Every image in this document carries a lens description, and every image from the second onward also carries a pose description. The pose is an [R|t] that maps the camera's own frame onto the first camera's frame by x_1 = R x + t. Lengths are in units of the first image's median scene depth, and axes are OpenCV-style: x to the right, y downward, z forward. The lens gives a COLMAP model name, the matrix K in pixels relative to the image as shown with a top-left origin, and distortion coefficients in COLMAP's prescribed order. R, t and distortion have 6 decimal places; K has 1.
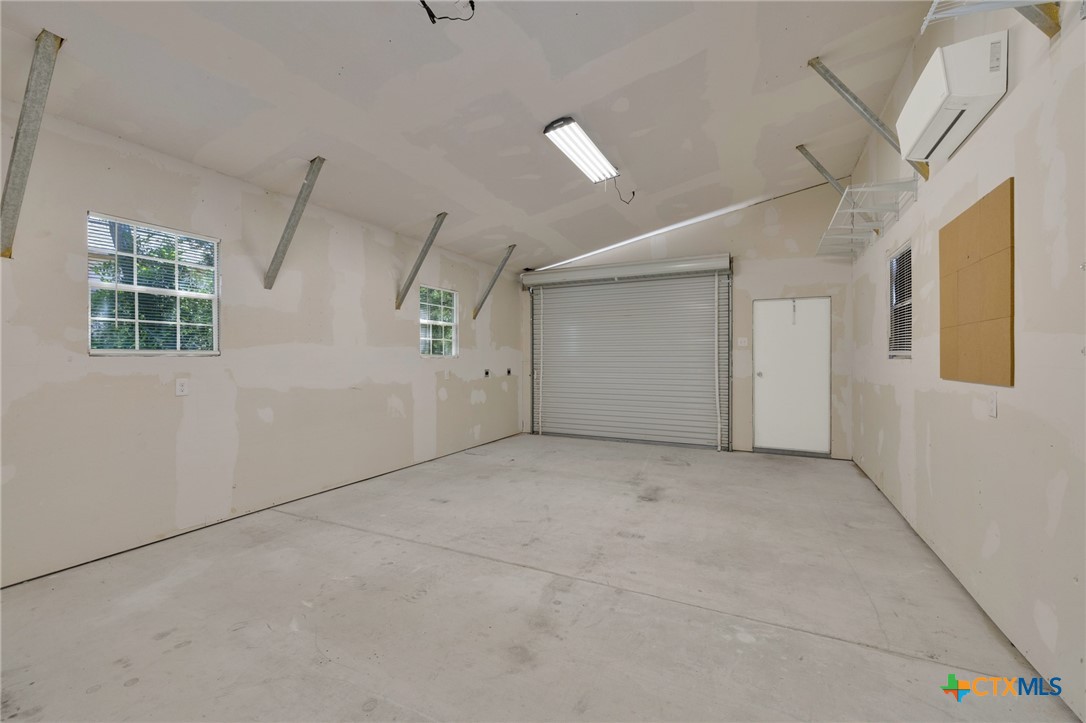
lens RADIAL K [[462.9, 0, 534.7], [0, 462.9, 359.9], [0, 0, 1]] dist [-0.001096, -0.000686]
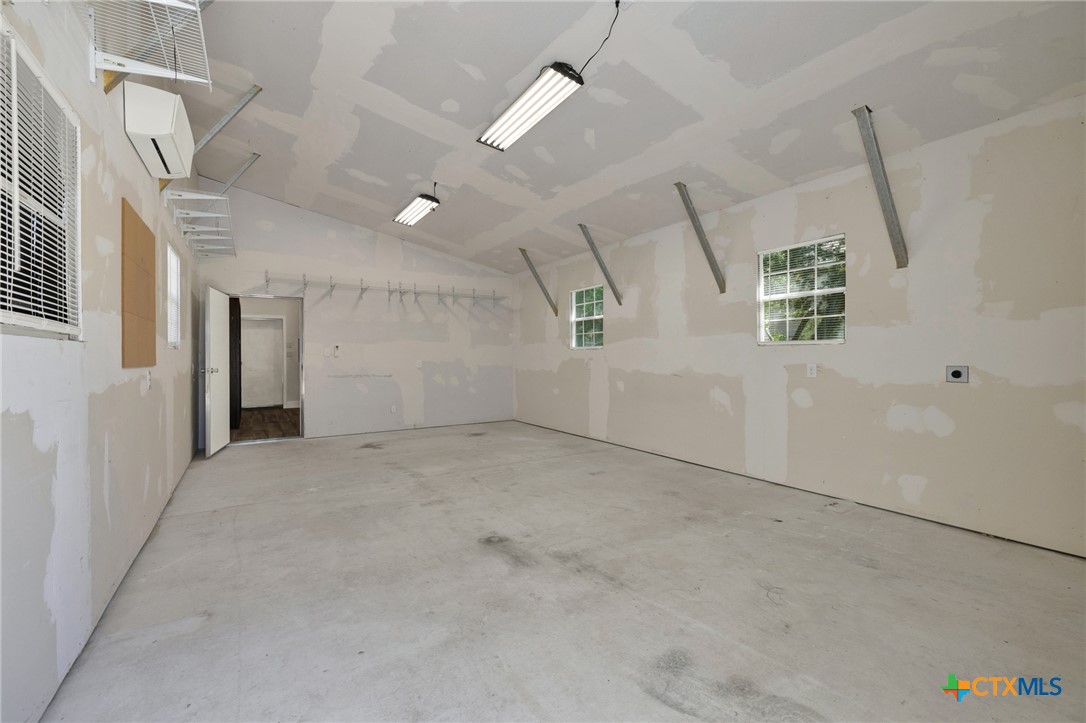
lens RADIAL K [[462.9, 0, 535.6], [0, 462.9, 359.7], [0, 0, 1]] dist [-0.001096, -0.000686]
pose [[-0.526931, 0.009633, -0.849853, 0.799717], [0.004350, 0.999953, 0.008638, 0.013606], [0.849897, 0.000855, -0.526949, 1.400084]]
